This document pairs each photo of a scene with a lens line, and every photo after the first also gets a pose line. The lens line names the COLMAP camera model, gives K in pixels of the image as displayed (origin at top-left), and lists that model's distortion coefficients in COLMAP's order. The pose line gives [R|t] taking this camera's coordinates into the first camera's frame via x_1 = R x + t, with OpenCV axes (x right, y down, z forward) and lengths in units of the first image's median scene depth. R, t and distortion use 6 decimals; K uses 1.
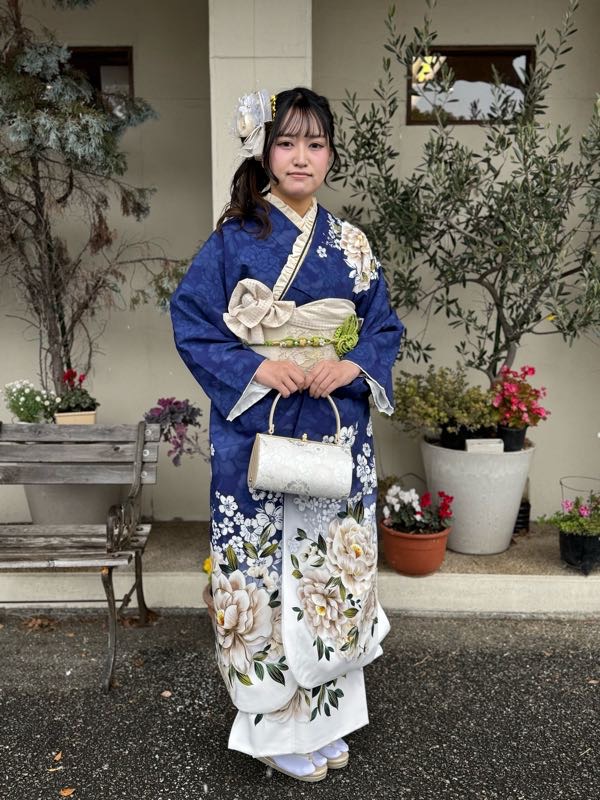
lens RADIAL K [[840.5, 0, 296.9], [0, 840.5, 394.6], [0, 0, 1]] dist [0.182282, -0.351944]
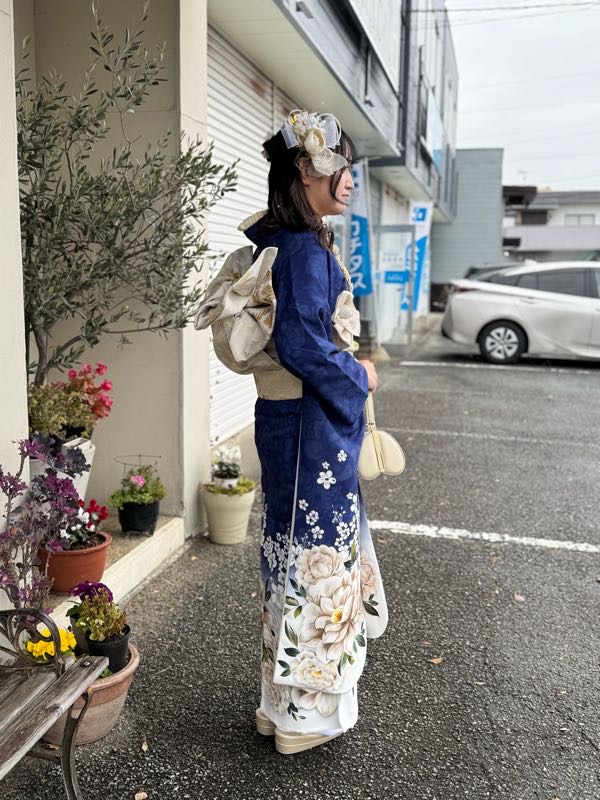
lens RADIAL K [[840.5, 0, 296.9], [0, 840.5, 394.6], [0, 0, 1]] dist [0.182282, -0.351944]
pose [[0.203034, -0.132046, 0.970227, -0.779405], [0.115727, 0.987157, 0.110132, -0.091281], [-0.972309, 0.089921, 0.215708, 0.577182]]
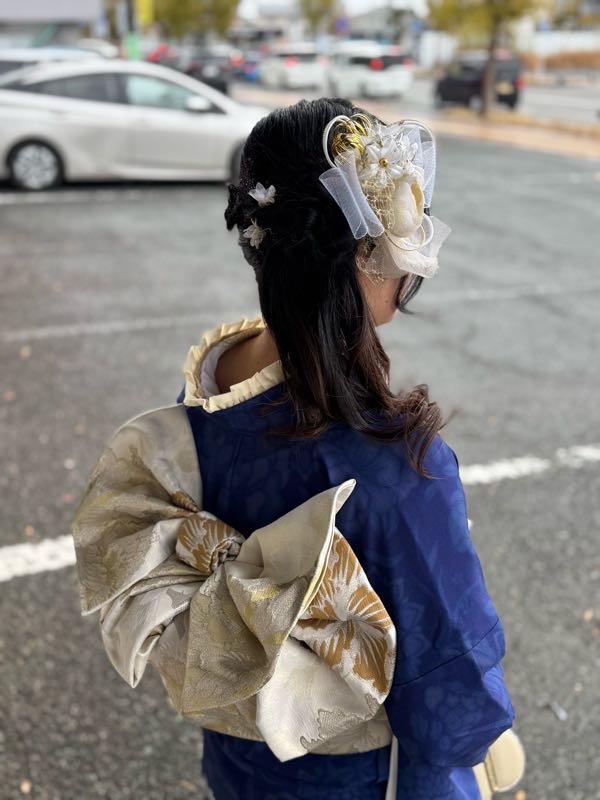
lens RADIAL K [[826.1, 0, 299.8], [0, 826.1, 396.5], [0, 0, 1]] dist [0.331777, -0.728795]
pose [[-0.367665, -0.356926, 0.858735, -0.295307], [0.102655, 0.902192, 0.418940, -0.286649], [-0.924275, 0.242184, -0.295064, 0.833482]]
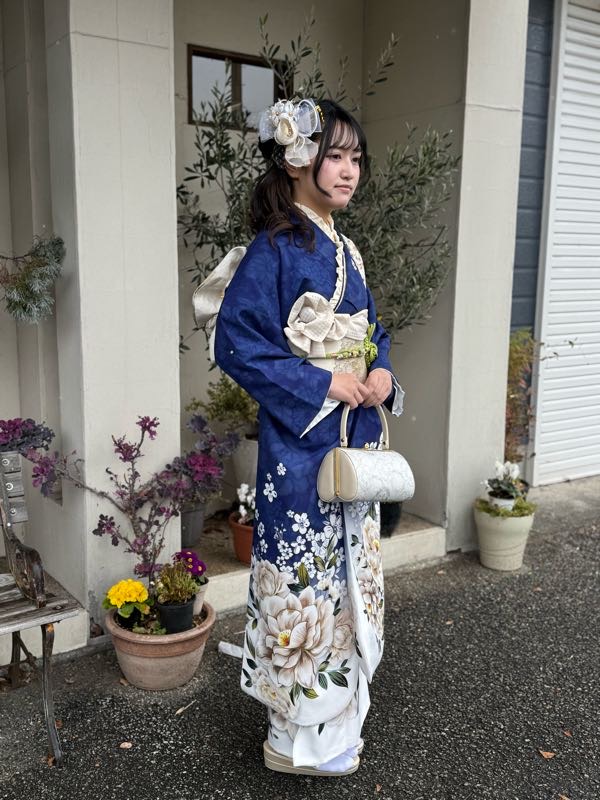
lens RADIAL K [[838.5, 0, 300.1], [0, 838.5, 400.6], [0, 0, 1]] dist [0.174329, -0.347069]
pose [[0.813527, -0.079454, 0.576073, -0.444261], [0.063882, 0.996837, 0.047273, -0.040257], [-0.578007, -0.001657, 0.816030, 0.139643]]
